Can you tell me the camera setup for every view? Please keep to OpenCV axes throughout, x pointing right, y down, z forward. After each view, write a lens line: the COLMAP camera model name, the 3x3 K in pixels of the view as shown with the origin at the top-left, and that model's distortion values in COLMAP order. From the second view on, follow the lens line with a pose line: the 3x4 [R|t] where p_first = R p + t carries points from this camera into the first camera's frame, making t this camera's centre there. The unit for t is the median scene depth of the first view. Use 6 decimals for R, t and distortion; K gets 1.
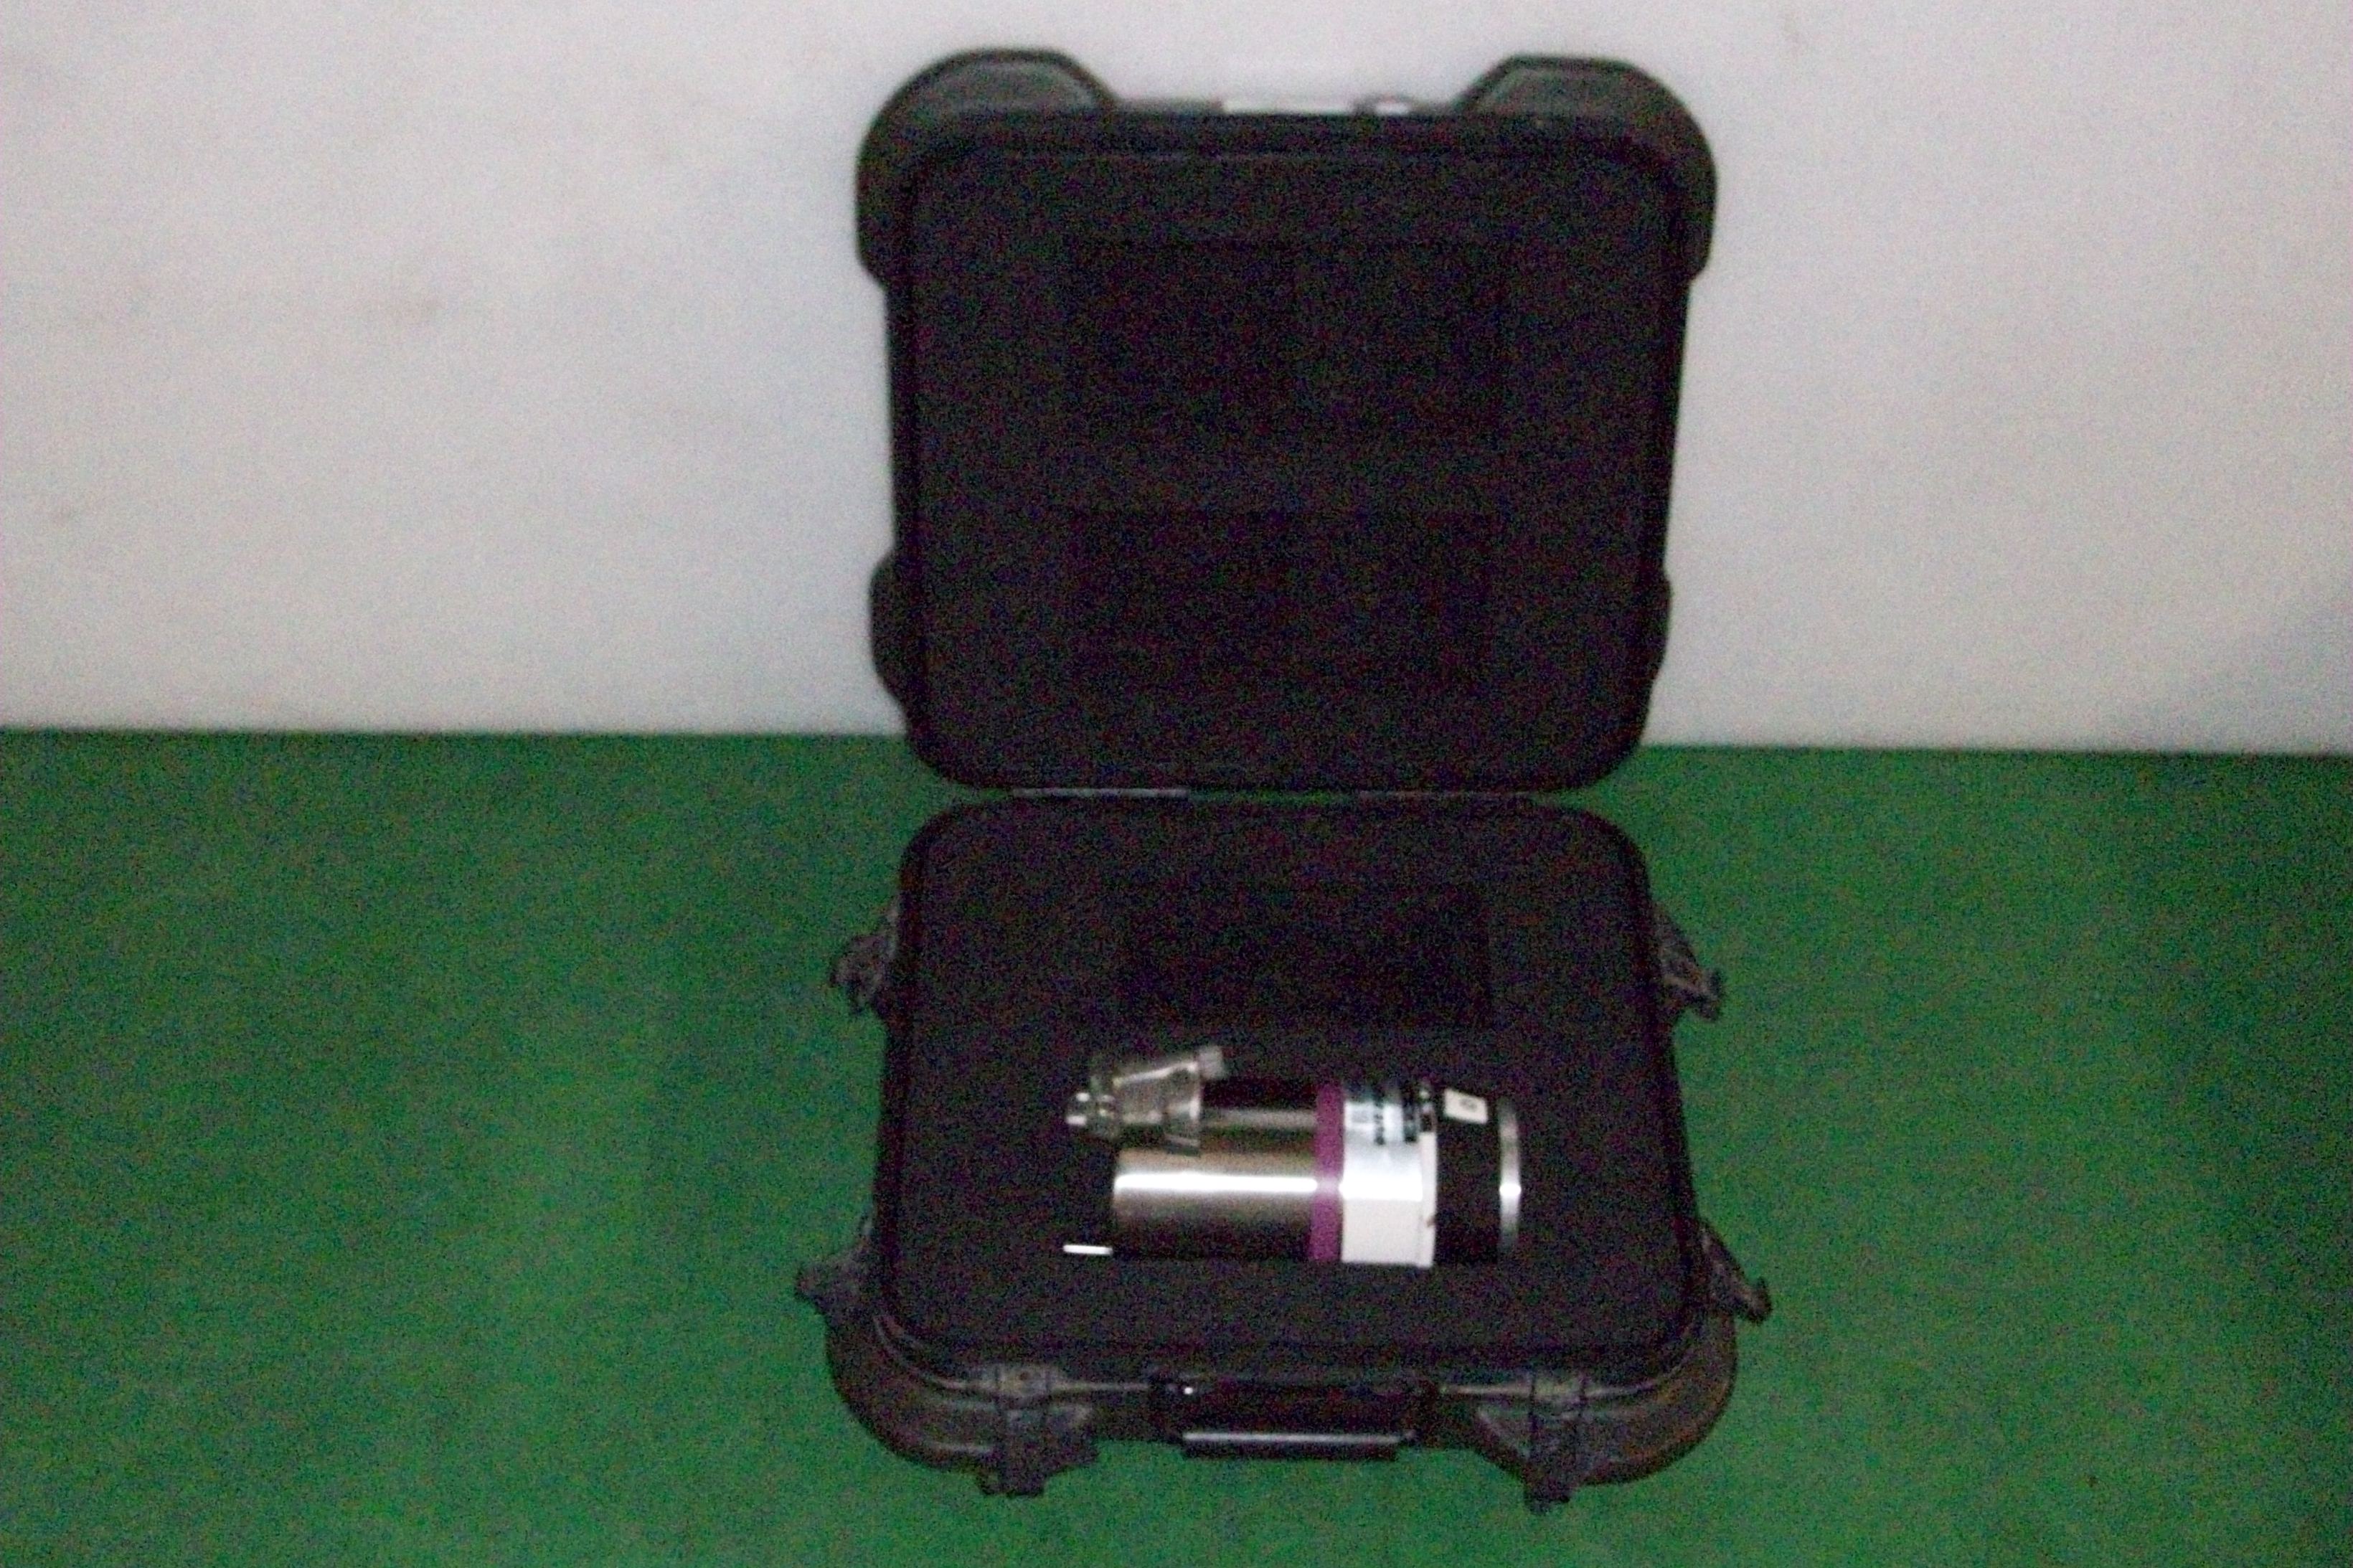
lens RADIAL K [[2999.2, 0, 1176.5], [0, 2999.2, 784.0], [0, 0, 1]] dist [-0.008747, -0.003516]
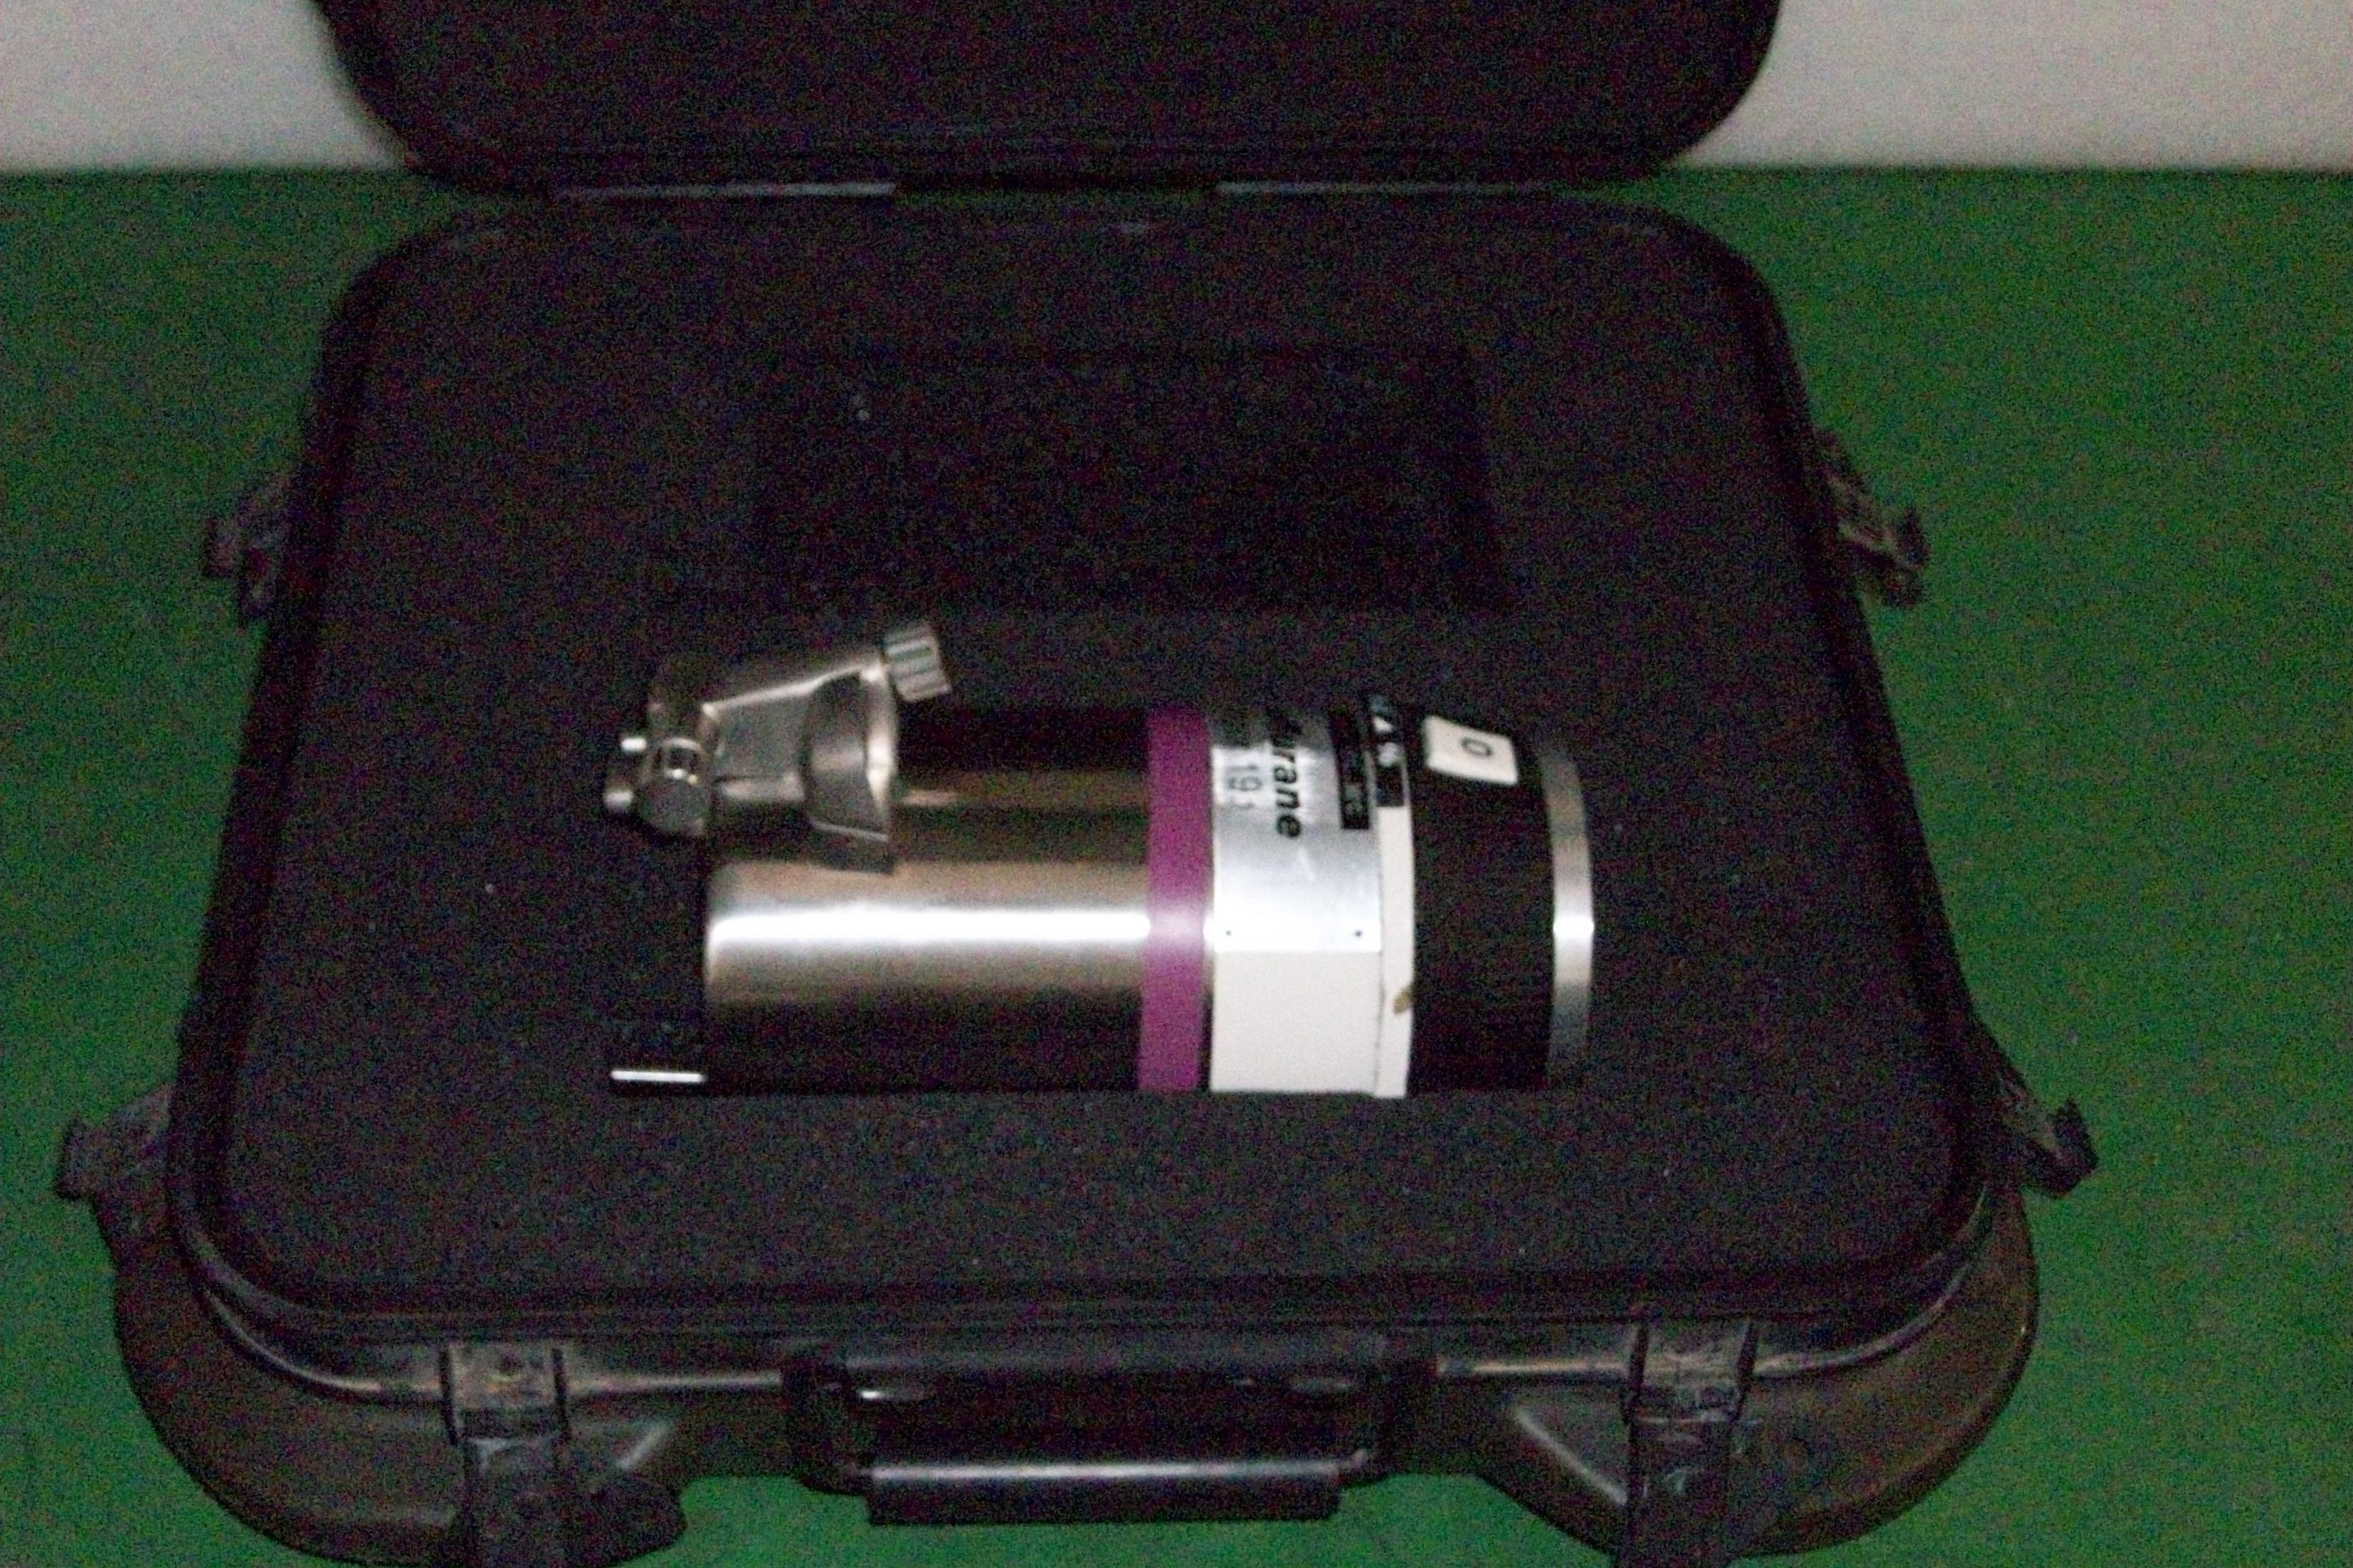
lens RADIAL K [[2766.6, 0, 1176.5], [0, 2766.6, 784.0], [0, 0, 1]] dist [0.003628, 0.002127]
pose [[0.998120, -0.019960, 0.057945, 0.026630], [0.016118, 0.997687, 0.066034, 0.084368], [-0.059129, -0.064976, 0.996134, 0.582262]]
